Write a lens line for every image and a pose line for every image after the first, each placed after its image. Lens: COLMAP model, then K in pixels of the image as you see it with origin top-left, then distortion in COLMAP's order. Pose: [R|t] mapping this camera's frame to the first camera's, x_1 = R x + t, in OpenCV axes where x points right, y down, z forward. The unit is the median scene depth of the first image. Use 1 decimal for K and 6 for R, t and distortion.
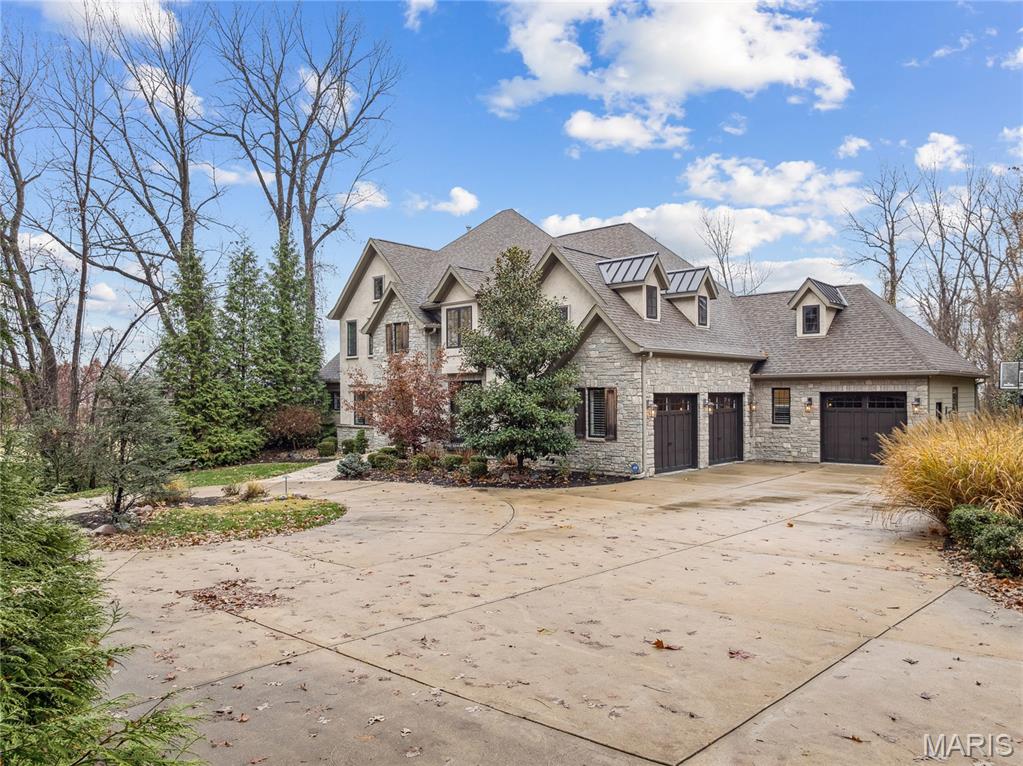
lens RADIAL K [[722.6, 0, 504.2], [0, 722.6, 386.5], [0, 0, 1]] dist [-0.030626, 0.001163]
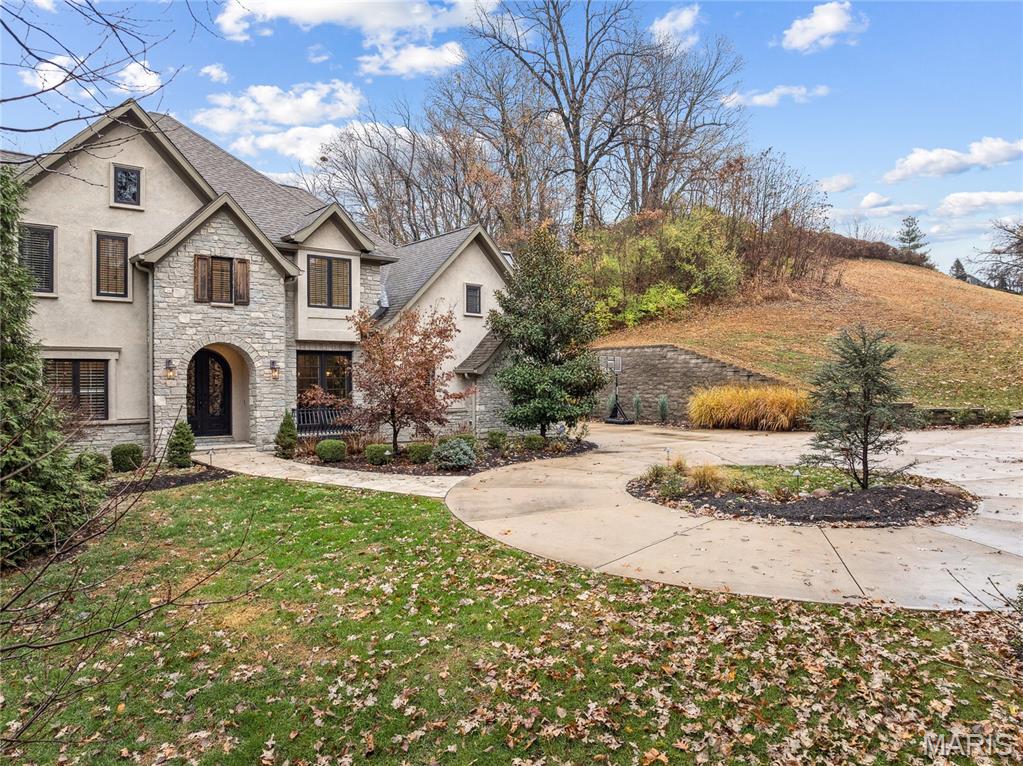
lens RADIAL K [[722.7, 0, 509.1], [0, 722.7, 390.6], [0, 0, 1]] dist [-0.035882, 0.001974]
pose [[0.135978, -0.006860, 0.990688, -0.787663], [-0.002899, 0.999969, 0.007322, 0.028204], [-0.990708, -0.003867, 0.135954, 0.682884]]
